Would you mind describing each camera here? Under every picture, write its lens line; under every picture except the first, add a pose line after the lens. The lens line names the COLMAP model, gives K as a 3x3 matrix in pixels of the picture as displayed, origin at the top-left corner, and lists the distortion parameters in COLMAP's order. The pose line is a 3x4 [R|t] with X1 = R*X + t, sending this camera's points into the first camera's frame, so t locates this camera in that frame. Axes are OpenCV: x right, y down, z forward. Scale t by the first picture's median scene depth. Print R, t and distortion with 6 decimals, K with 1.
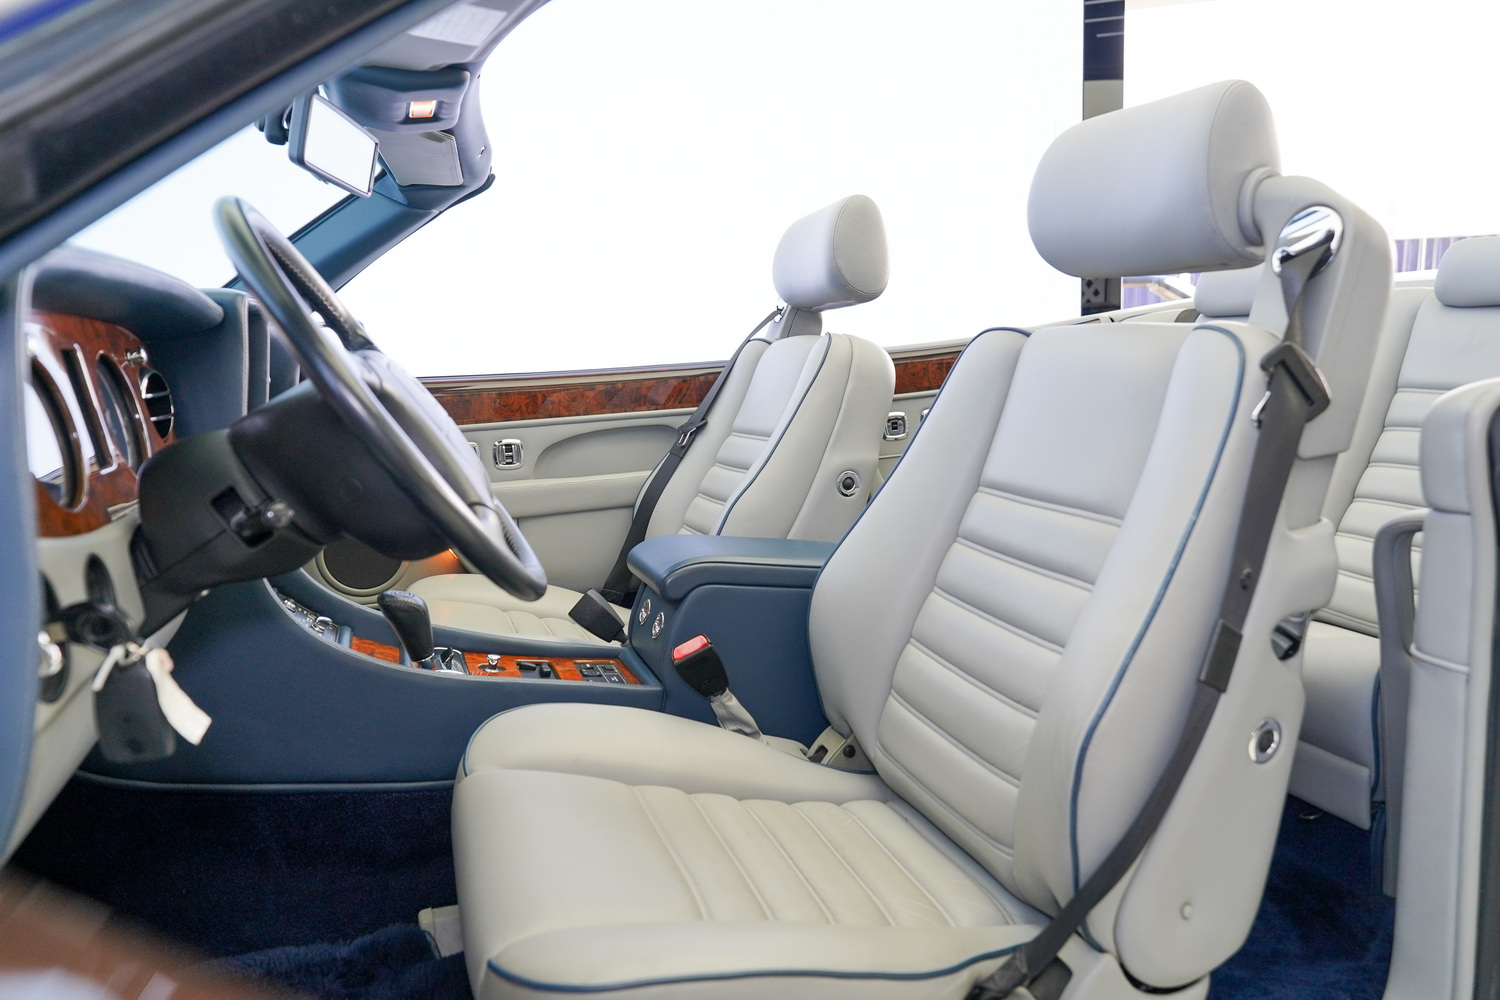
lens RADIAL K [[988.9, 0, 750.0], [0, 988.9, 500.0], [0, 0, 1]] dist [-0.035529, 0.025114]
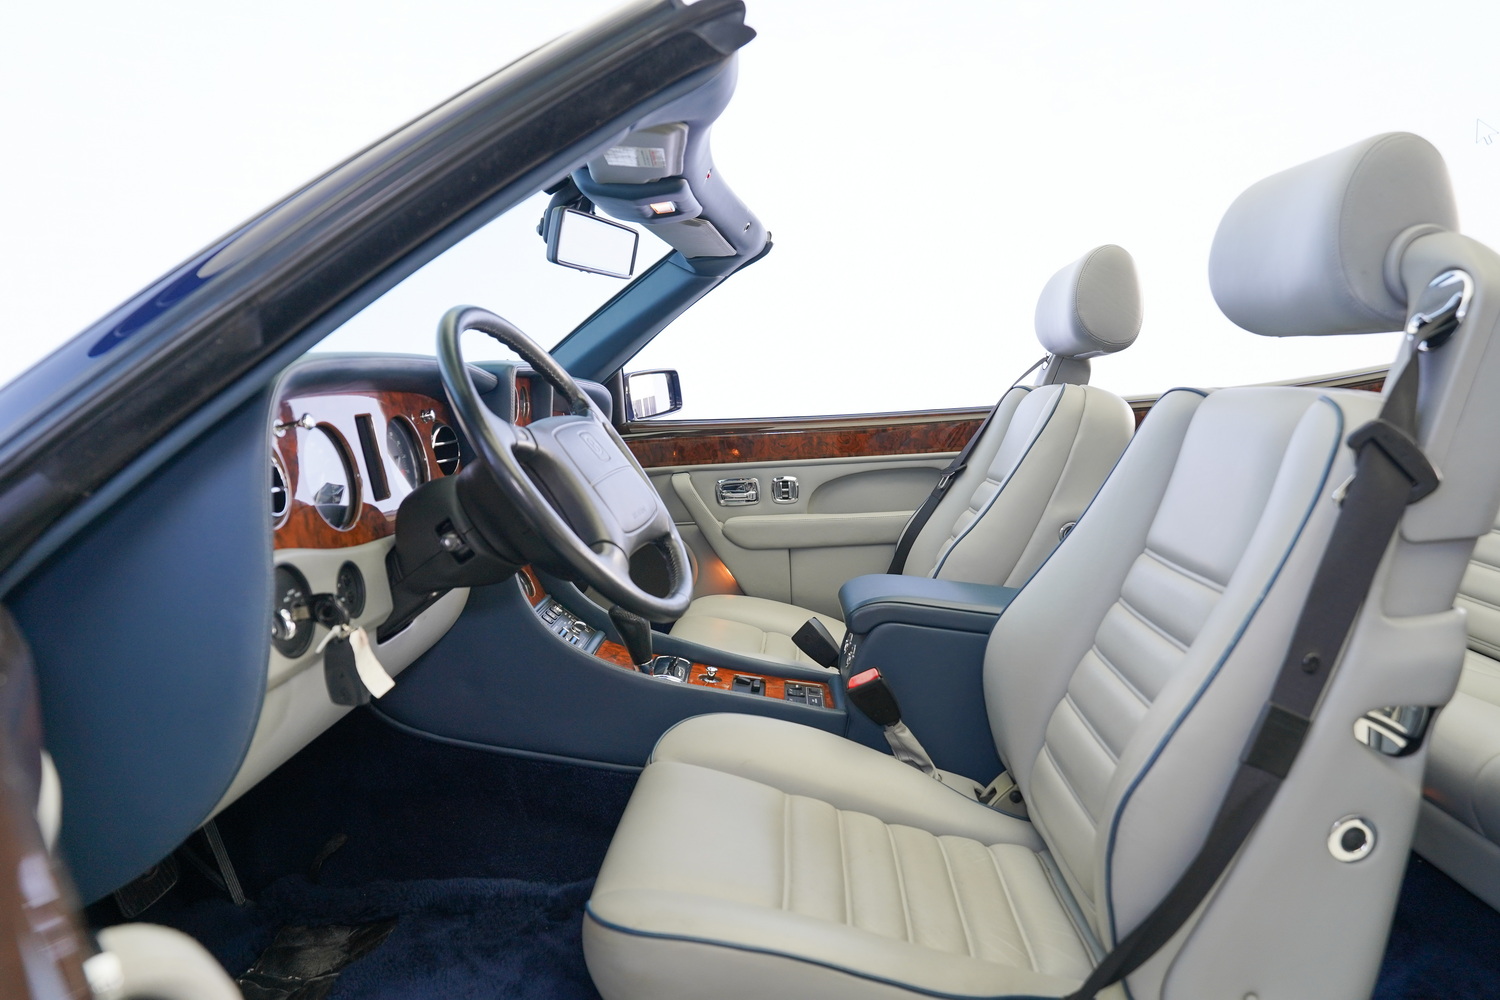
lens RADIAL K [[996.7, 0, 750.0], [0, 996.7, 500.0], [0, 0, 1]] dist [-0.028666, 0.002057]
pose [[0.925151, 0.042274, -0.377239, 0.215565], [-0.052848, 0.998445, -0.017718, -0.020525], [0.375904, 0.036328, 0.925946, -0.070753]]
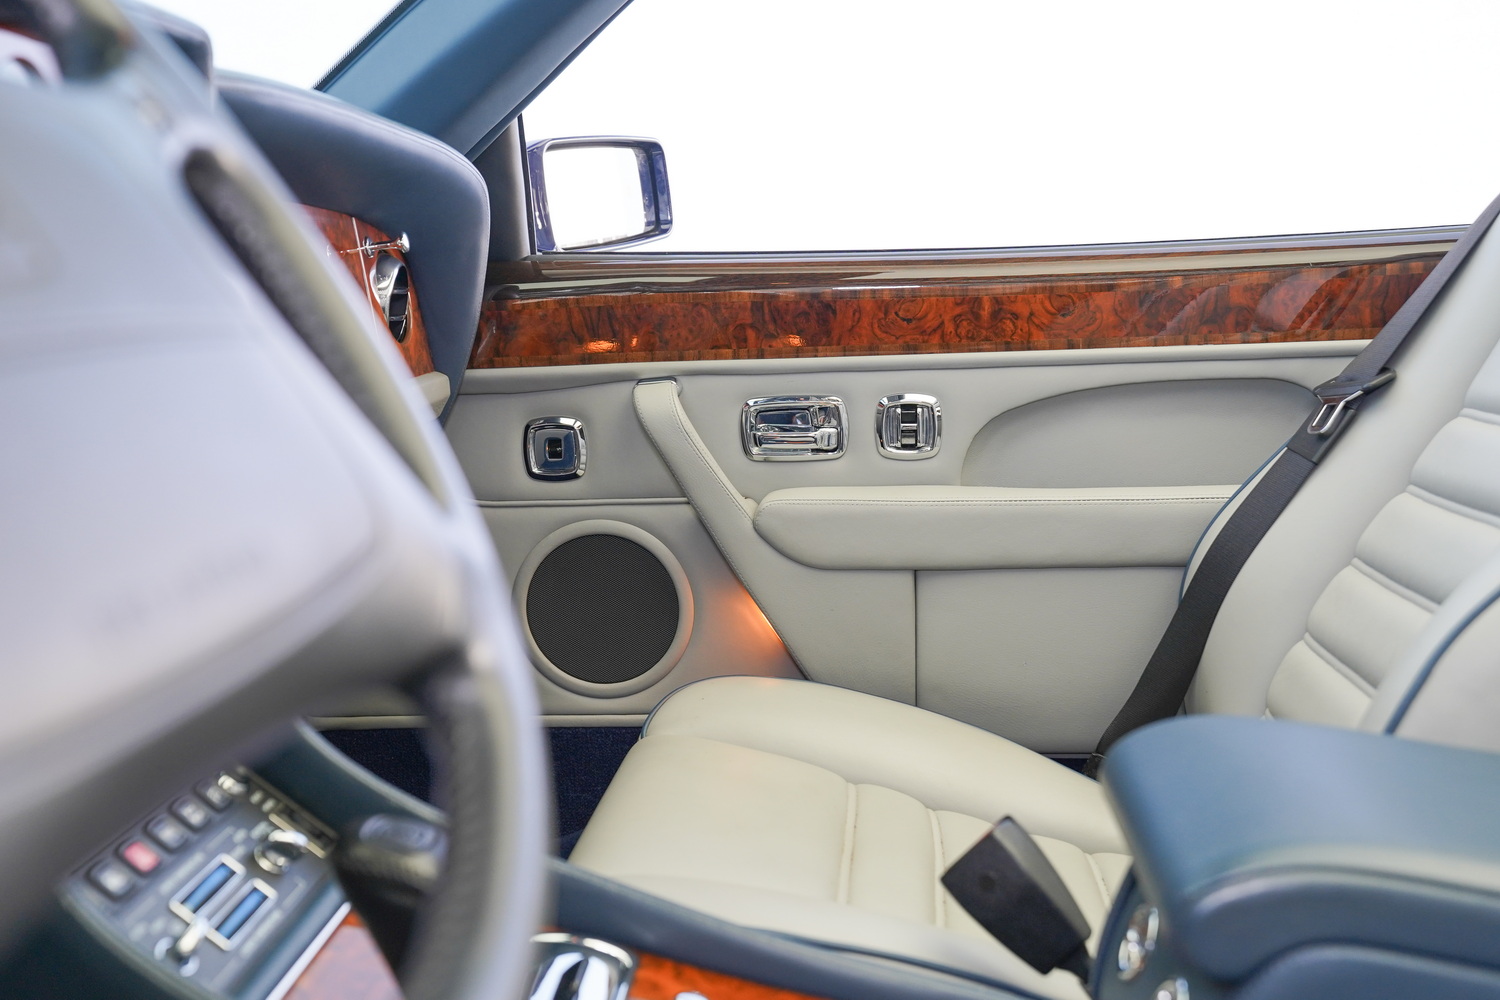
lens RADIAL K [[1547.1, 0, 750.0], [0, 1547.1, 500.0], [0, 0, 1]] dist [0.080324, -0.001382]
pose [[0.906276, 0.084726, -0.414108, -0.019942], [-0.078393, 0.996399, 0.032298, -0.046327], [0.415353, 0.003193, 0.909655, 0.496189]]
